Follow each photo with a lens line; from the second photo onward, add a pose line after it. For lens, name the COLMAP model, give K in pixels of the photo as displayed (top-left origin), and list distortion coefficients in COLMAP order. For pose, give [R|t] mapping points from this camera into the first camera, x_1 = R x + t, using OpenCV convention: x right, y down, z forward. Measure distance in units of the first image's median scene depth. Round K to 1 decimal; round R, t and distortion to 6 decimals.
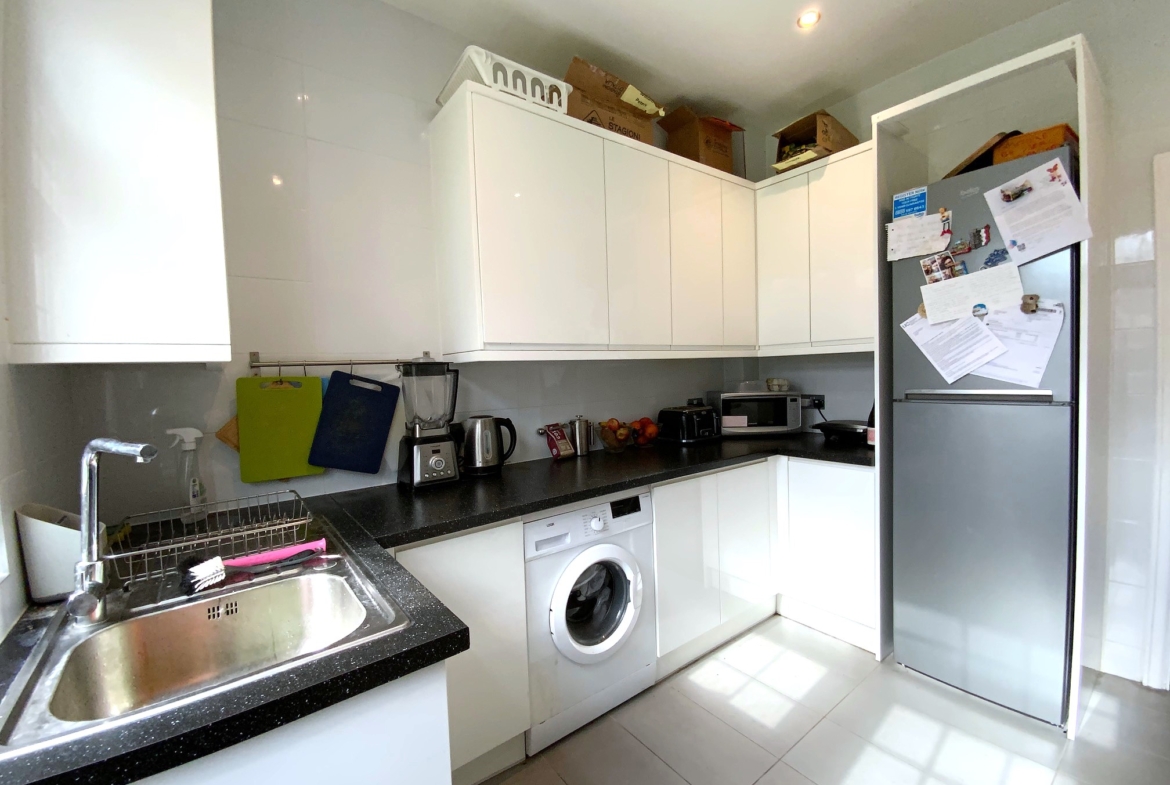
lens RADIAL K [[478.3, 0, 585.0], [0, 478.3, 392.5], [0, 0, 1]] dist [0.001231, -0.000041]
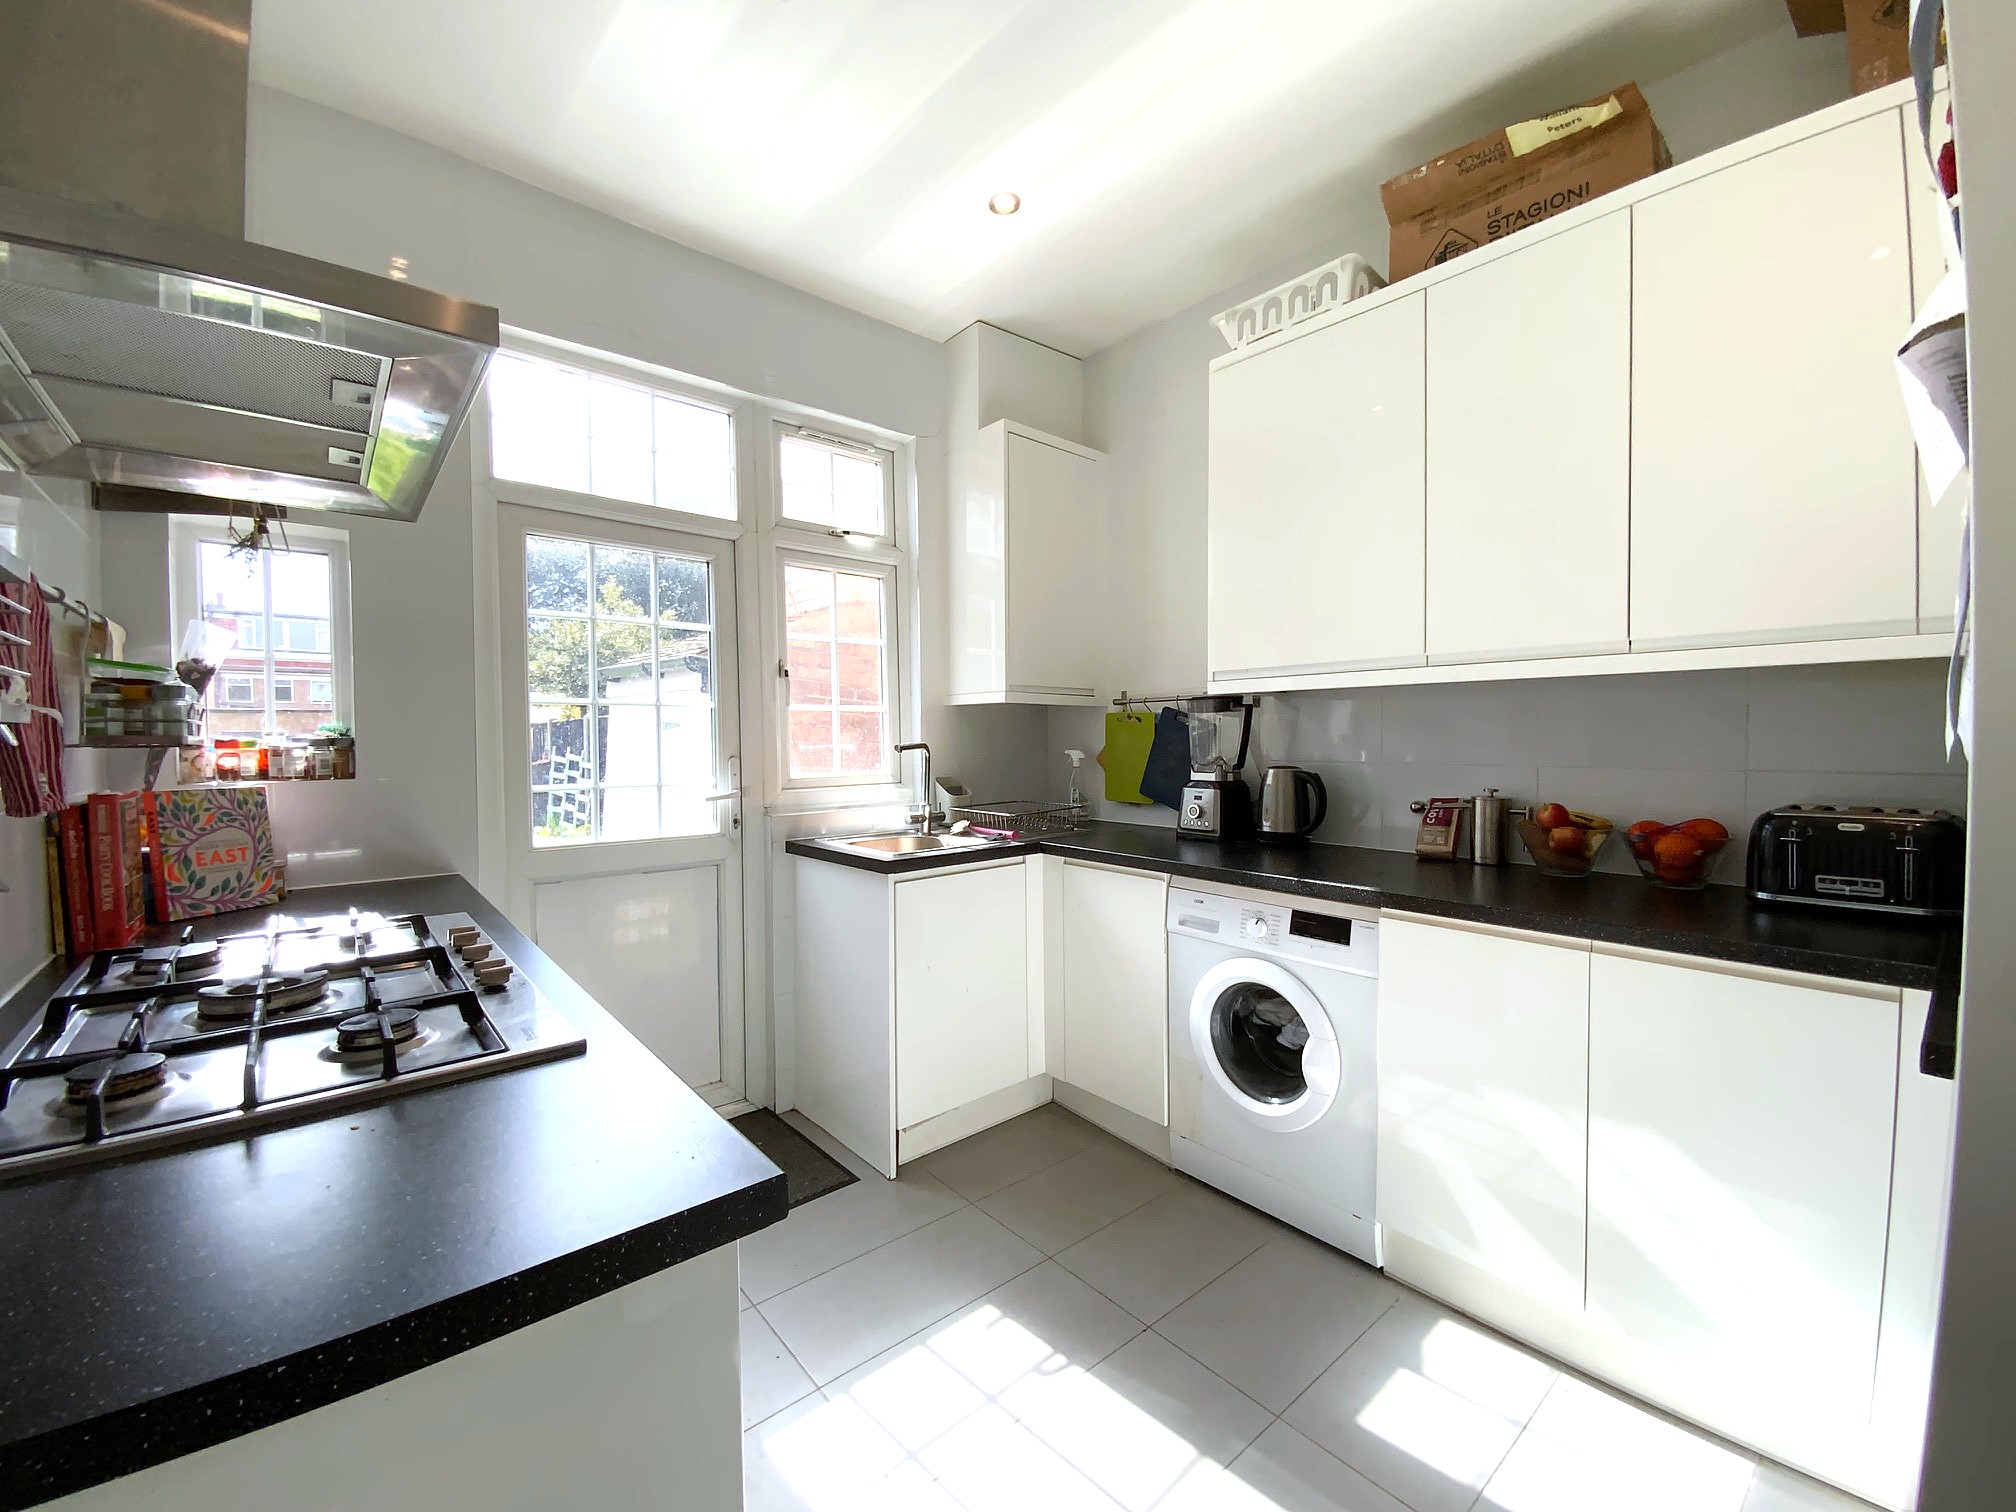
lens RADIAL K [[828.5, 0, 1008.0], [0, 828.5, 756.0], [0, 0, 1]] dist [-0.000791, -0.000183]
pose [[0.054446, 0.062703, -0.996546, 1.098934], [-0.035179, 0.997527, 0.060842, -0.032238], [0.997897, 0.031745, 0.056517, 0.521287]]
